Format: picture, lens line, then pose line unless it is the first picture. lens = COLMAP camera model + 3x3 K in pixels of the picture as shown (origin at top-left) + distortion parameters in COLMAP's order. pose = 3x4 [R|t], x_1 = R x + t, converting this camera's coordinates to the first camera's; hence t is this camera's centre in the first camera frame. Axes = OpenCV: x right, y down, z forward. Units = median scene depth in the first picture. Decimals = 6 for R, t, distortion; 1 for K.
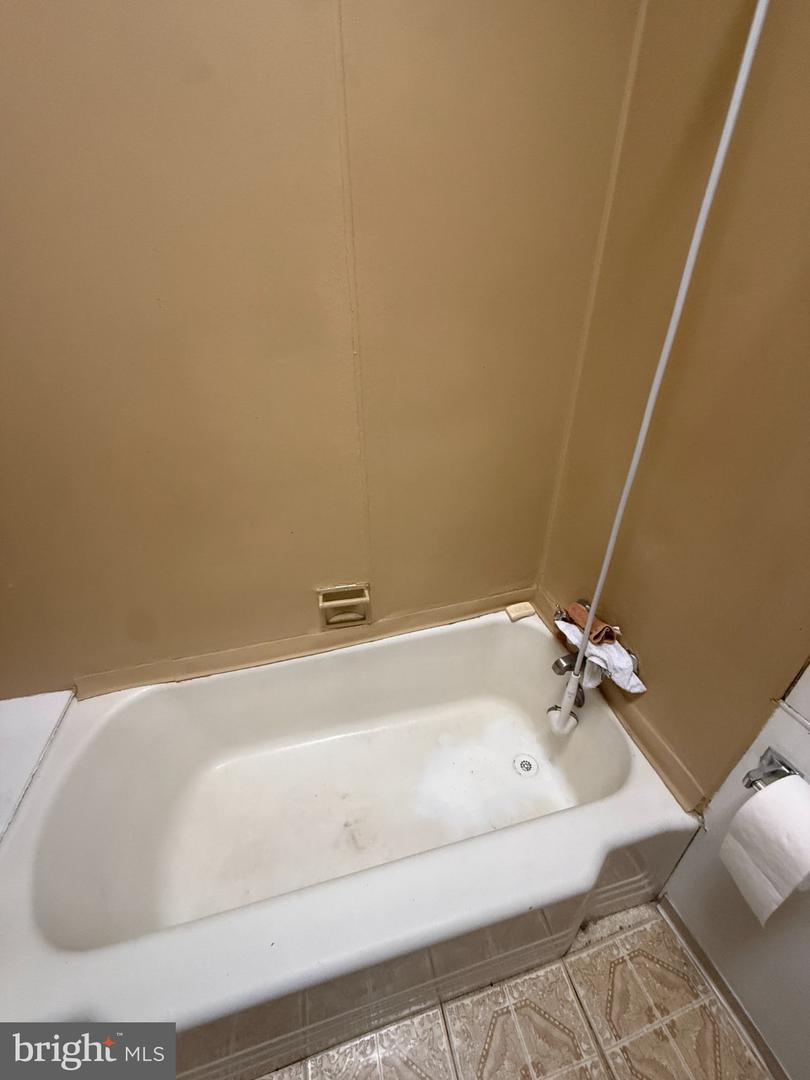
lens RADIAL K [[430.3, 0, 405.0], [0, 430.3, 540.0], [0, 0, 1]] dist [0.001753, 0.000303]
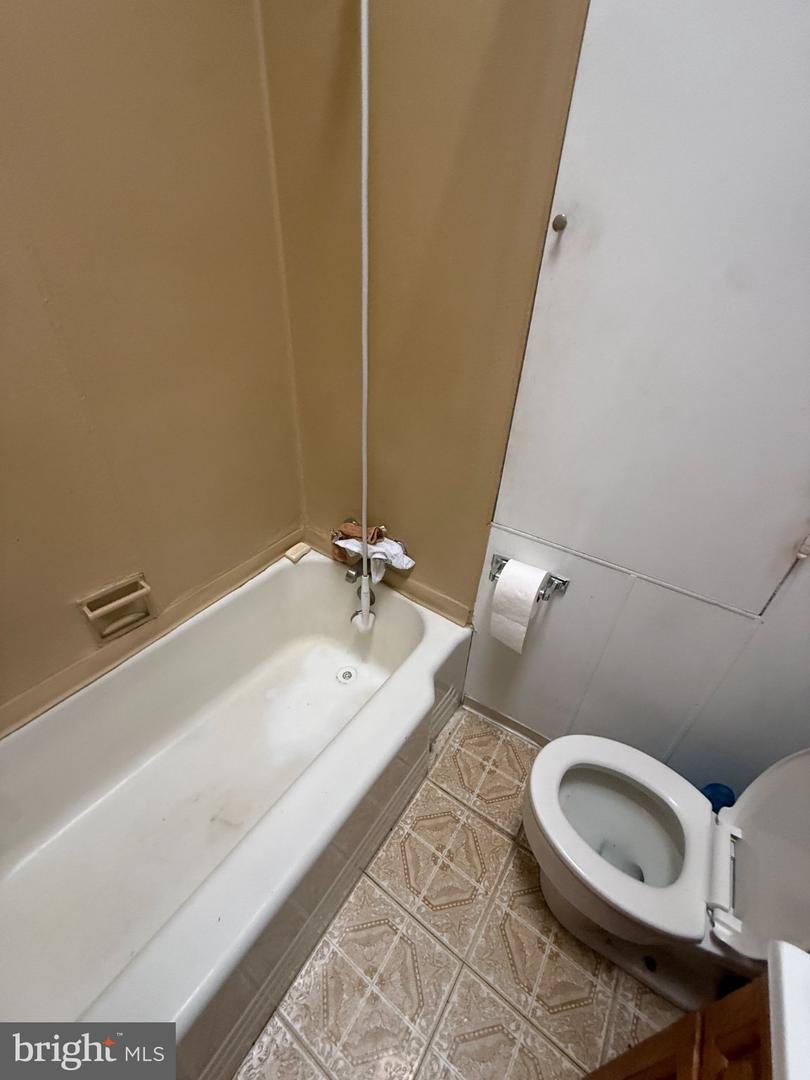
lens RADIAL K [[430.3, 0, 405.0], [0, 430.3, 540.0], [0, 0, 1]] dist [0.001753, 0.000303]
pose [[0.754373, -0.316094, 0.575332, -0.194821], [0.286708, 0.947073, 0.144402, 0.076308], [-0.590525, 0.056019, 0.805072, -0.051684]]
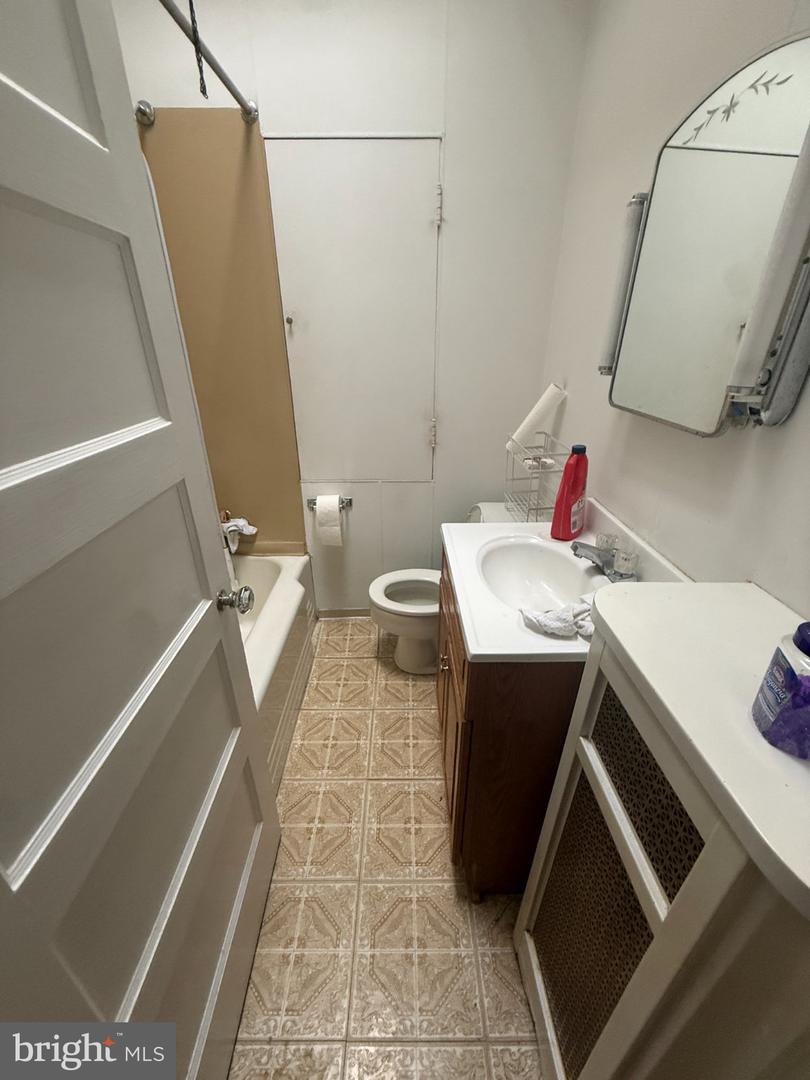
lens RADIAL K [[430.3, 0, 405.0], [0, 430.3, 540.0], [0, 0, 1]] dist [0.001753, 0.000303]
pose [[0.248037, -0.403841, 0.880563, -0.973414], [0.497554, 0.833025, 0.241888, 0.237669], [-0.831215, 0.378130, 0.407553, -0.324301]]
